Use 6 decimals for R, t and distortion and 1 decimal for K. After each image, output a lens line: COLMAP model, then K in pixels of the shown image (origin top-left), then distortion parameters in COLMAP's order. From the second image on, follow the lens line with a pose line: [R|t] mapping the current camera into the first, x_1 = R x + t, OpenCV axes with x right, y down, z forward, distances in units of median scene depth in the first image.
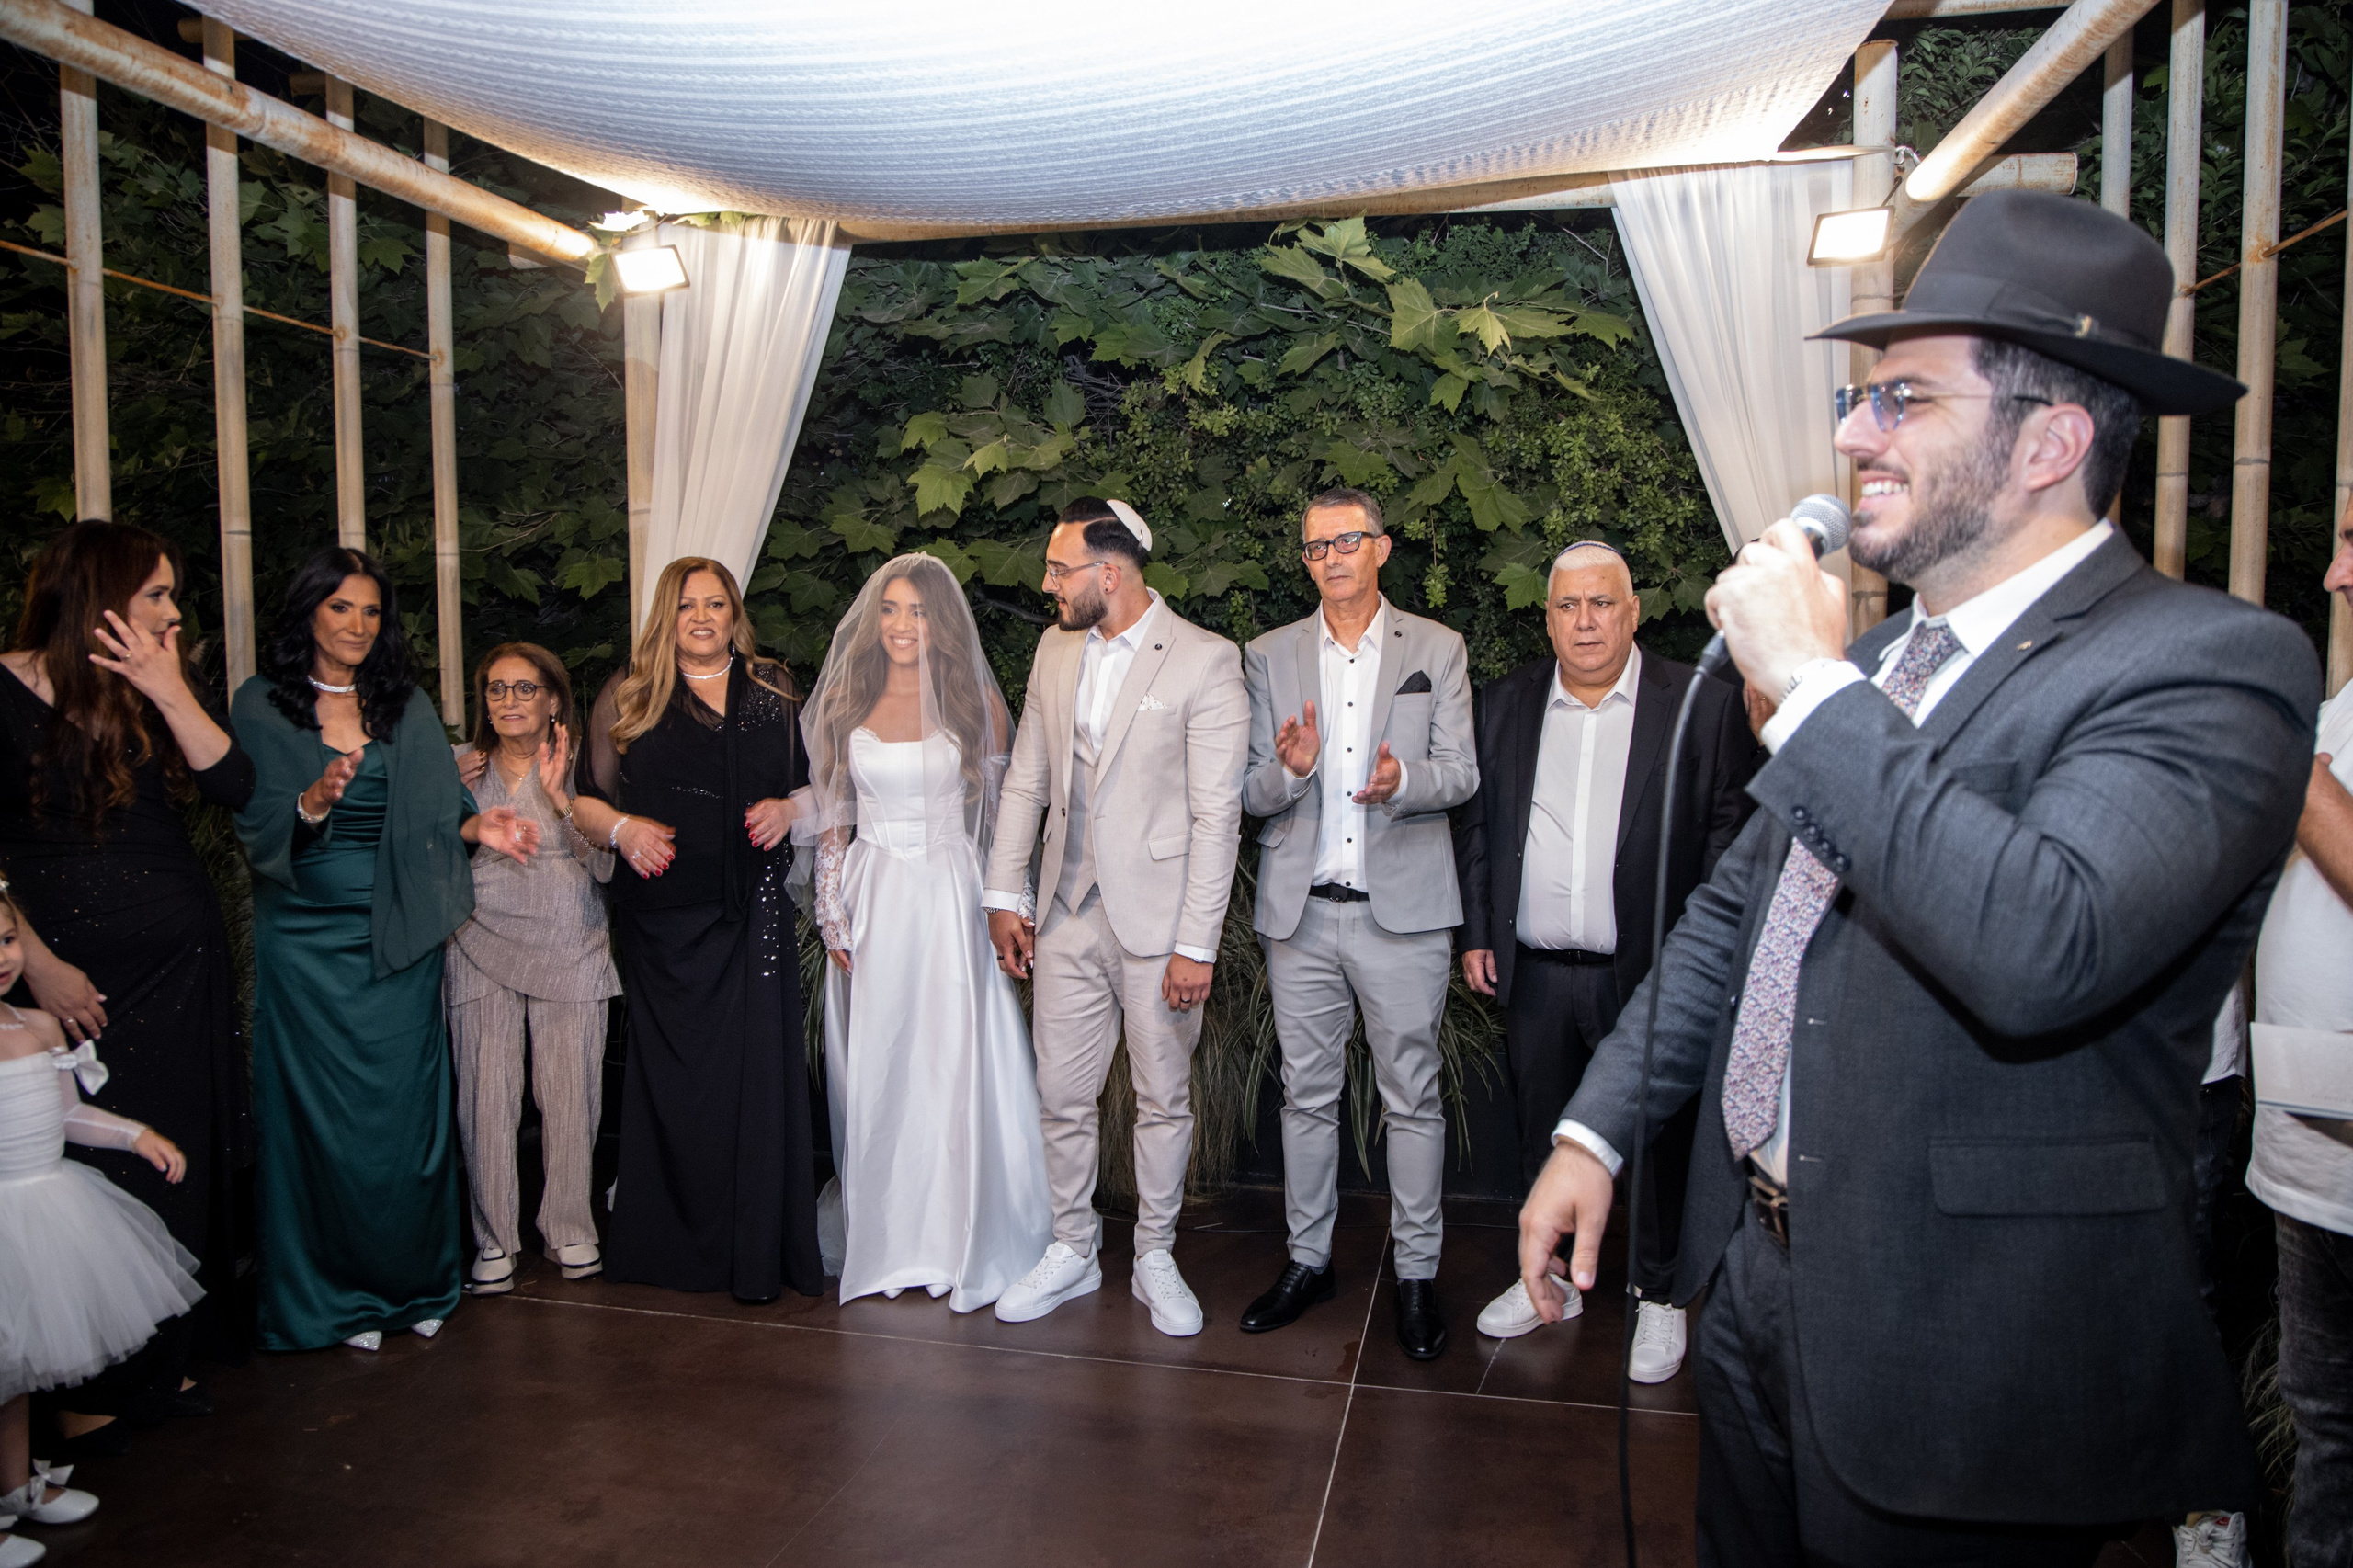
lens RADIAL K [[1751.4, 0, 1185.9], [0, 1751.4, 754.0], [0, 0, 1]] dist [-0.074561, 0.028701]
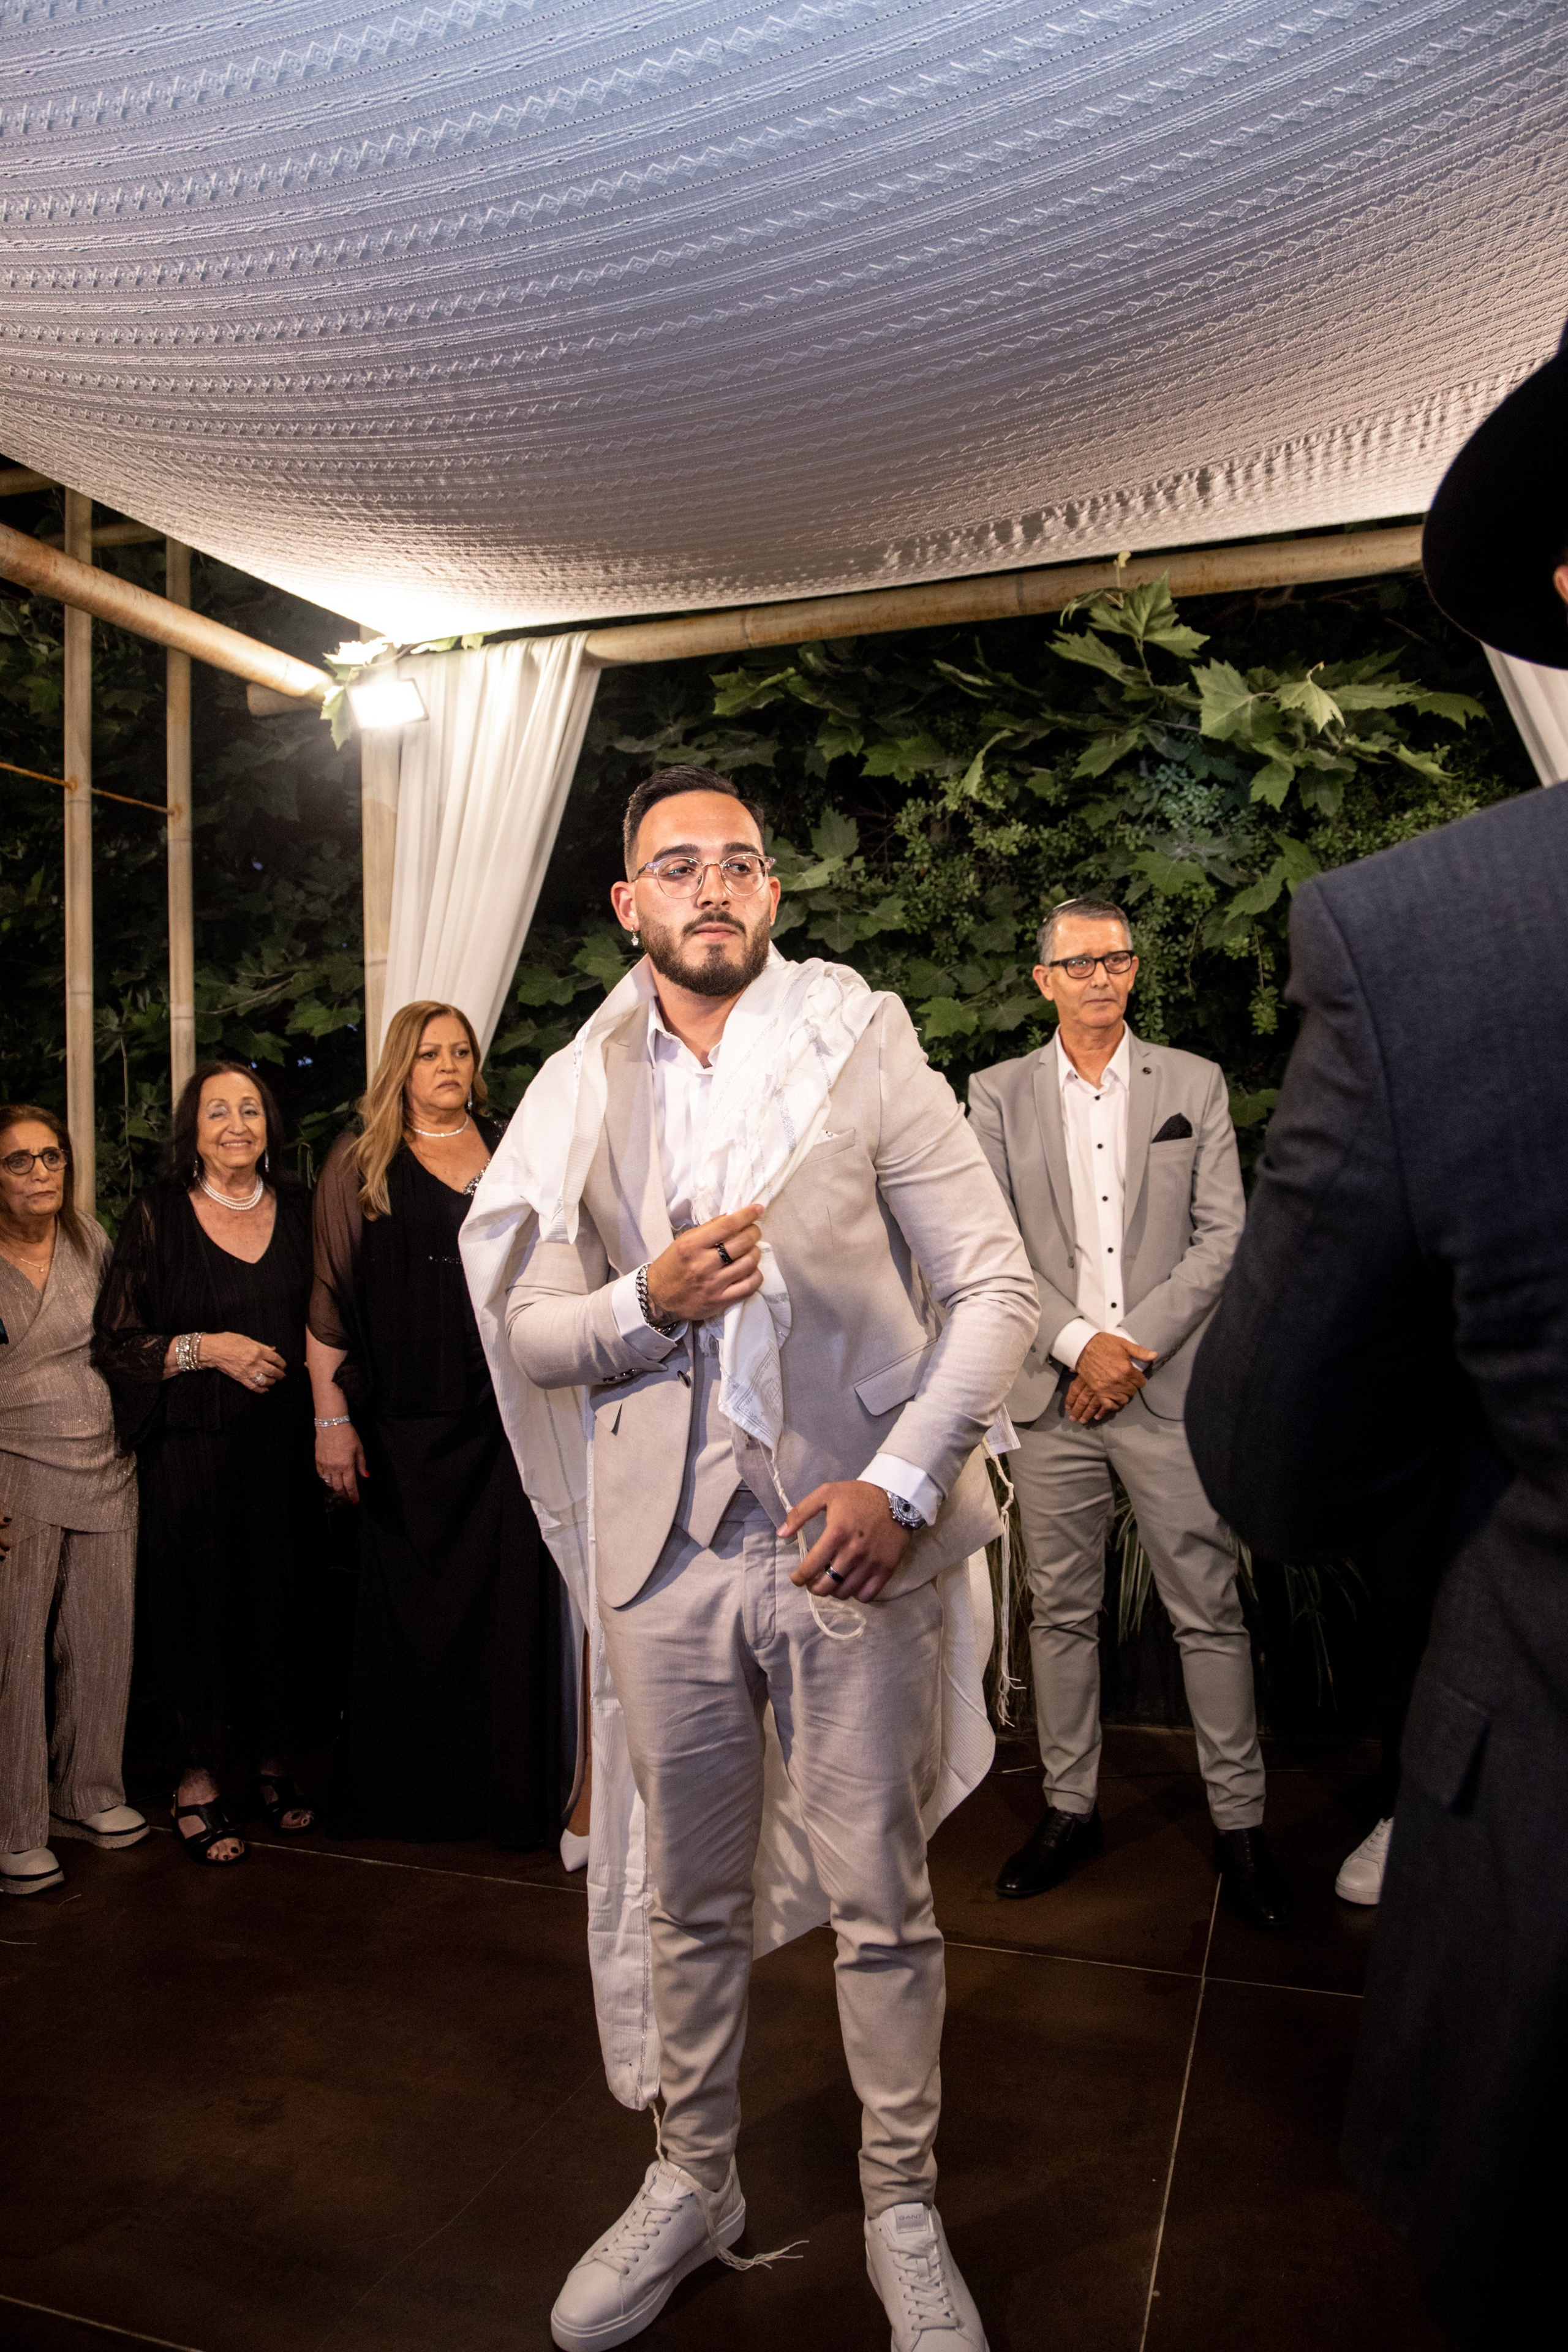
lens RADIAL K [[1750.7, 0, 760.7], [0, 1750.7, 1088.4], [0, 0, 1]] dist [-0.074561, 0.028701]
pose [[0.992143, -0.026530, -0.122261, -0.000414], [0.013686, 0.994408, -0.104719, 0.028140], [0.124355, 0.102223, 0.986958, 0.119186]]
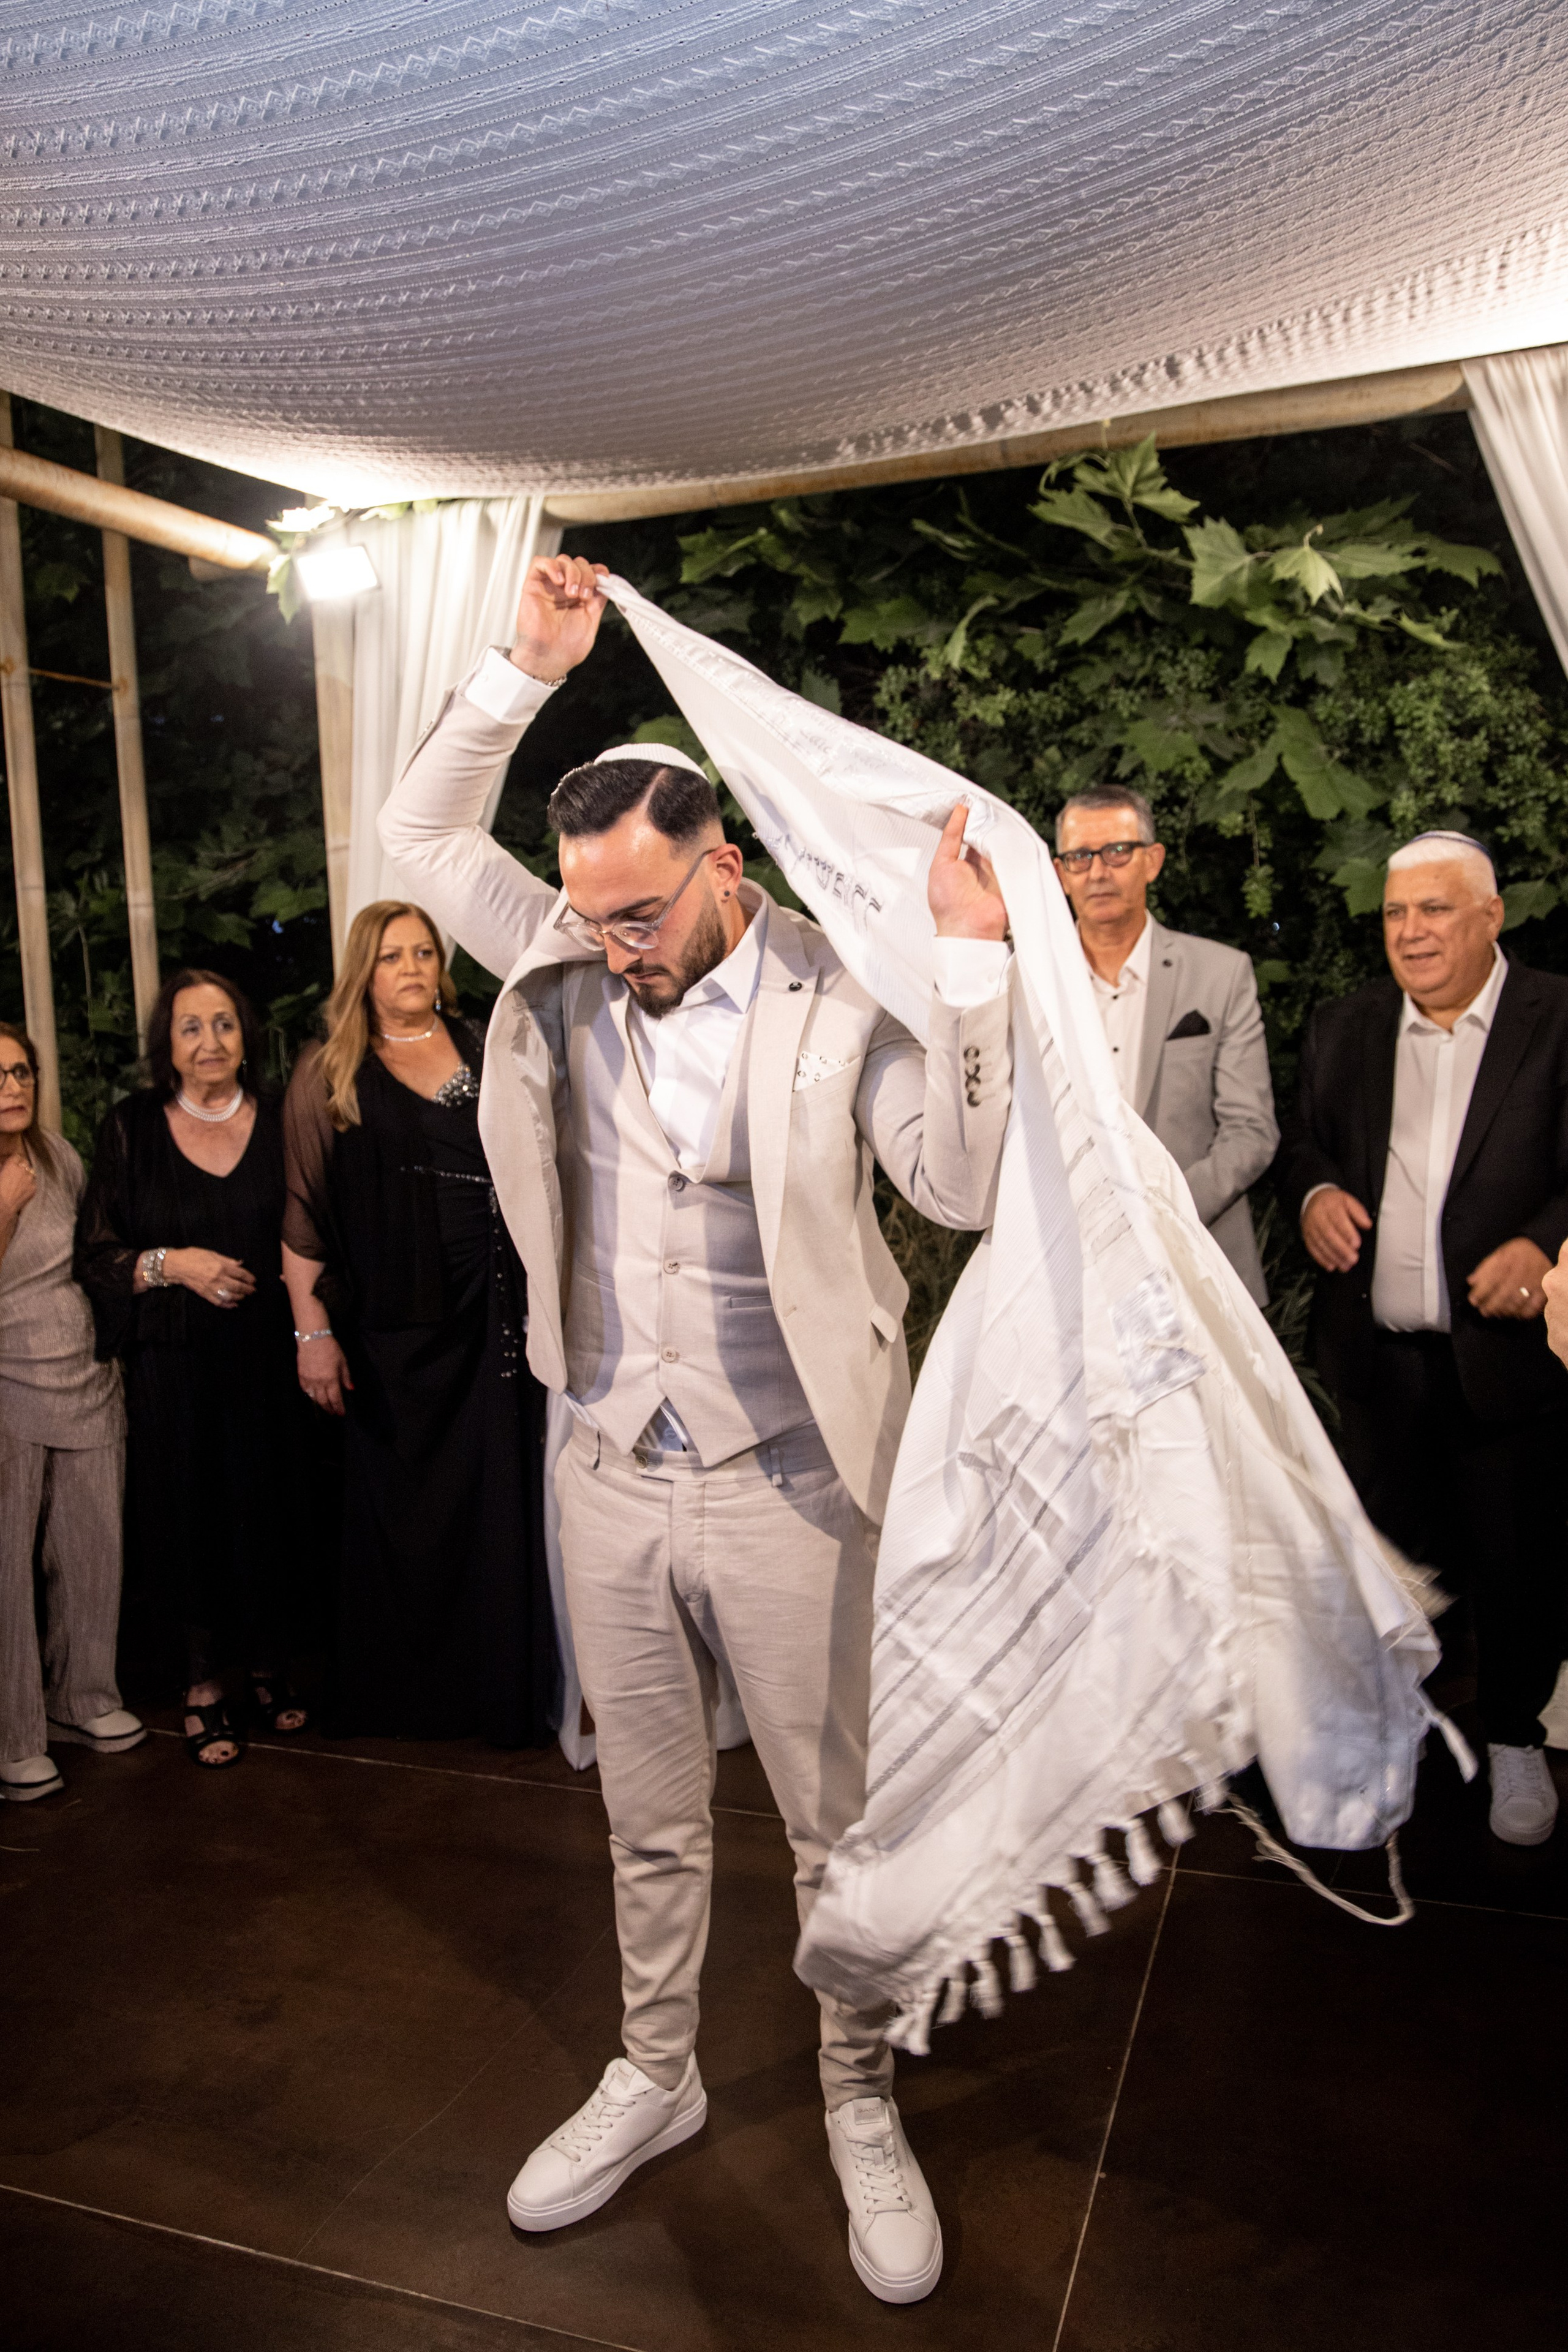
lens RADIAL K [[1870.5, 0, 760.9], [0, 1870.5, 1121.5], [0, 0, 1]] dist [-0.036912, 0.031972]
pose [[0.989674, -0.029582, -0.140250, 0.028850], [0.032474, 0.999304, 0.018381, -0.010701], [0.139608, -0.022746, 0.989946, 0.084601]]
